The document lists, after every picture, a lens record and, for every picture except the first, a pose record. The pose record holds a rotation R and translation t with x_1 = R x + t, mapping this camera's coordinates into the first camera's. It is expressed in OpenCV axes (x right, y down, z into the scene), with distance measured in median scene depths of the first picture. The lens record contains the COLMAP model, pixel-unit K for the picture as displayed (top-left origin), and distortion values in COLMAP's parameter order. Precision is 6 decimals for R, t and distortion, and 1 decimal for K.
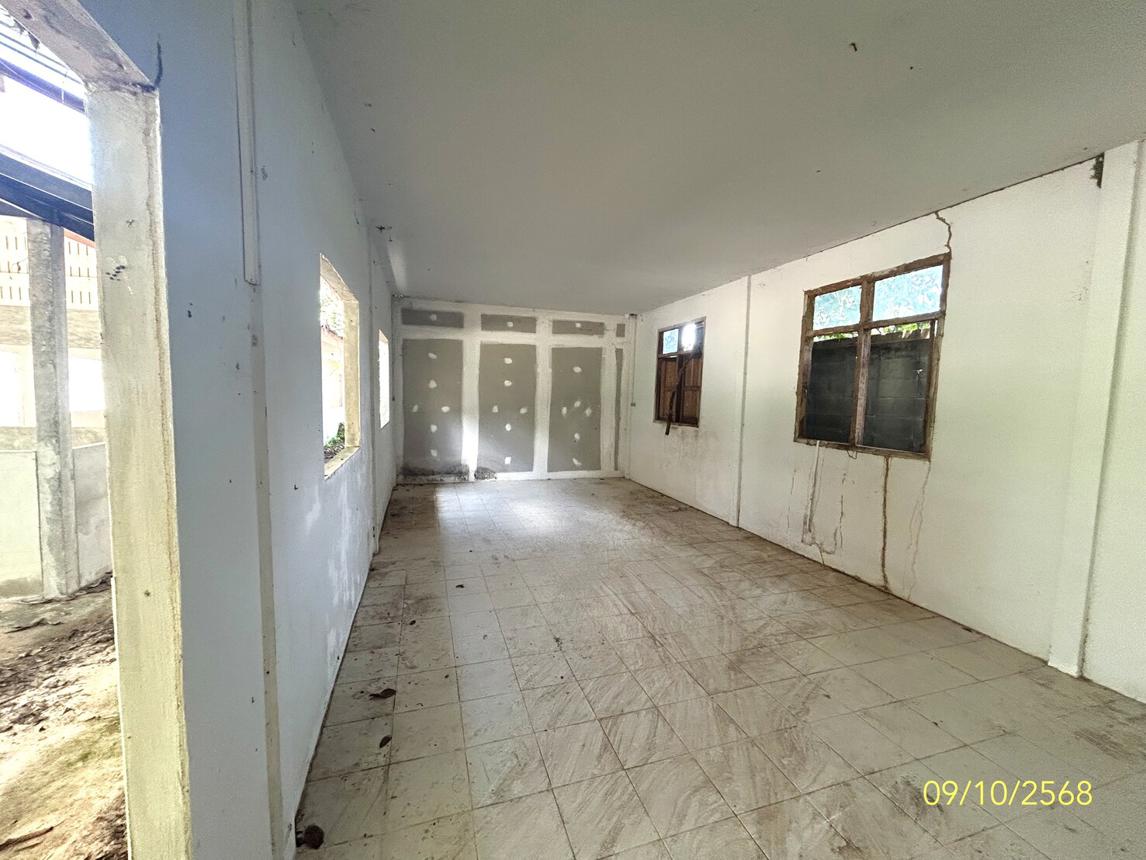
lens RADIAL K [[462.8, 0, 571.2], [0, 462.8, 431.1], [0, 0, 1]] dist [-0.005737, 0.003457]
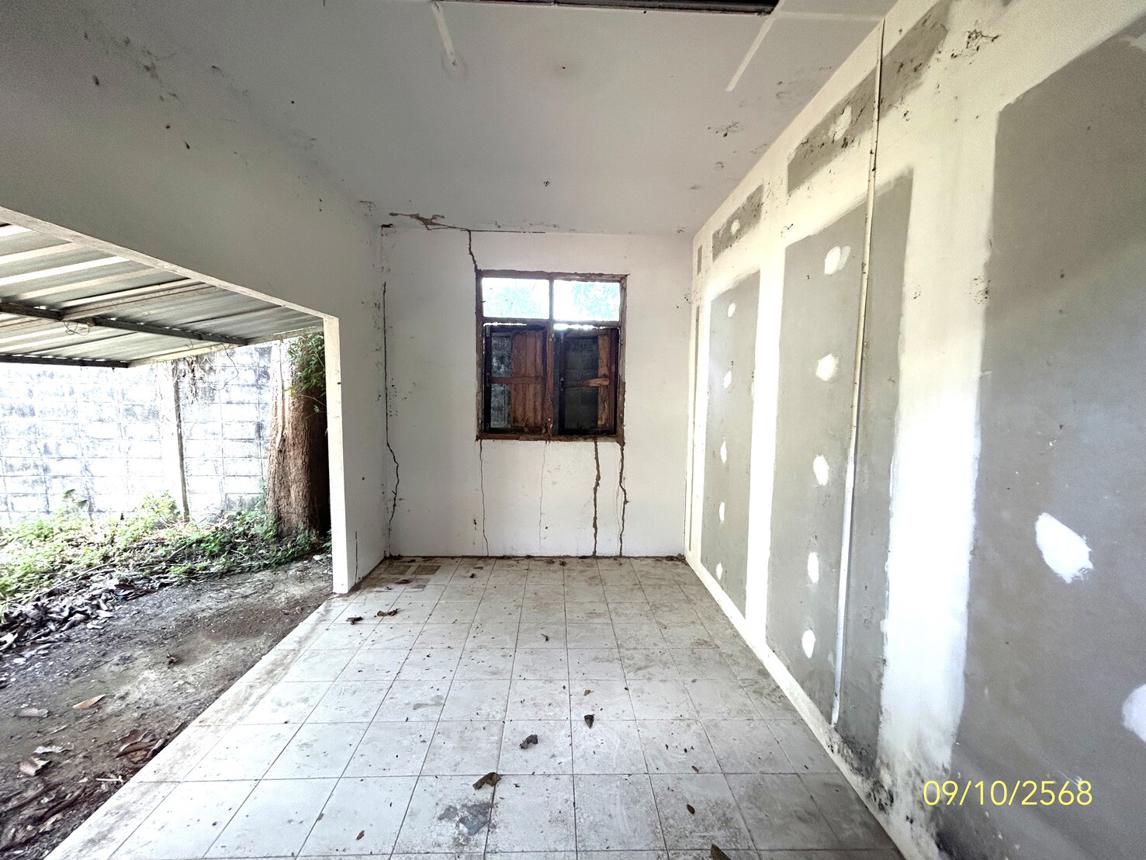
lens RADIAL K [[462.8, 0, 571.2], [0, 462.8, 431.1], [0, 0, 1]] dist [-0.005737, 0.003457]
pose [[0.265283, -0.094408, 0.959537, -0.425683], [0.073295, 0.994290, 0.077564, -0.062608], [-0.961381, 0.049753, 0.270688, 0.736933]]
